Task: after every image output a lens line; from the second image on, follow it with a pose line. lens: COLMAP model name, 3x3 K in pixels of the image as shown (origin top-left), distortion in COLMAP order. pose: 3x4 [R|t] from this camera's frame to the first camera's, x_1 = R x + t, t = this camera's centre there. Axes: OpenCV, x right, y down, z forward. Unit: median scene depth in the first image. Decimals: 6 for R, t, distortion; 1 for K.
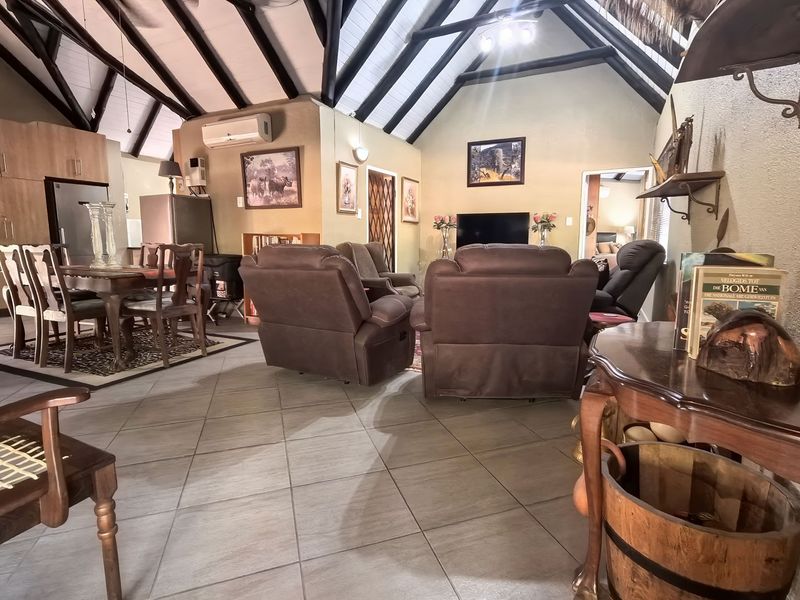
lens RADIAL K [[475.8, 0, 400.0], [0, 475.8, 300.0], [0, 0, 1]] dist [-0.017884, 0.001555]
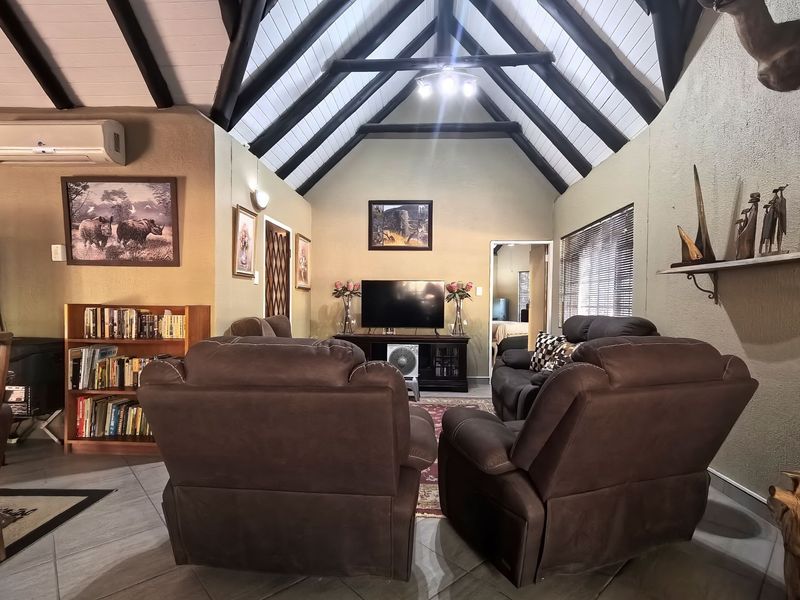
lens RADIAL K [[438.8, 0, 401.5], [0, 438.8, 307.3], [0, 0, 1]] dist [0.000400, 0.001781]
pose [[0.898566, -0.000644, 0.438838, -0.186601], [0.047281, 0.994320, -0.095353, -0.060106], [-0.436284, 0.106430, 0.893492, 0.300459]]
